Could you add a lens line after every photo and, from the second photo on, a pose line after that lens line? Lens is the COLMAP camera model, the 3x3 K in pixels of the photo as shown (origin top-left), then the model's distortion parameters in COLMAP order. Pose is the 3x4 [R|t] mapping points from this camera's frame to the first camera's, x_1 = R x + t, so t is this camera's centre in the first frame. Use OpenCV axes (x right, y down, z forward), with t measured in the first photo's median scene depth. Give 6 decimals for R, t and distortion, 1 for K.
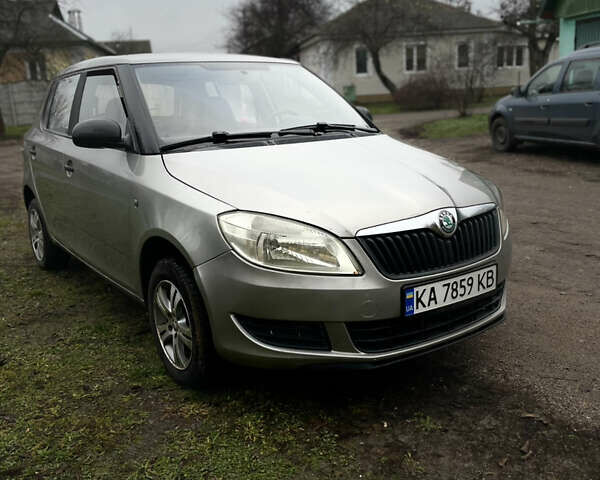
lens RADIAL K [[596.7, 0, 300.0], [0, 596.7, 240.0], [0, 0, 1]] dist [0.120761, -0.177771]
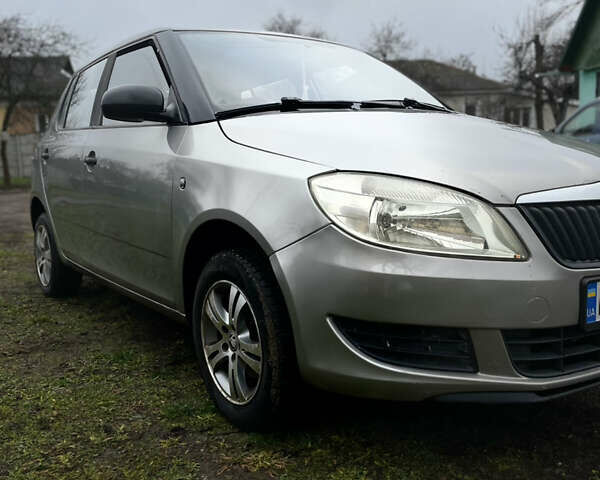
lens RADIAL K [[596.7, 0, 300.0], [0, 596.7, 240.0], [0, 0, 1]] dist [0.120761, -0.177771]
pose [[0.999900, 0.014110, 0.000550, -0.124416], [-0.013979, 0.994616, -0.102679, 0.088722], [-0.001996, 0.102661, 0.994714, 0.250126]]
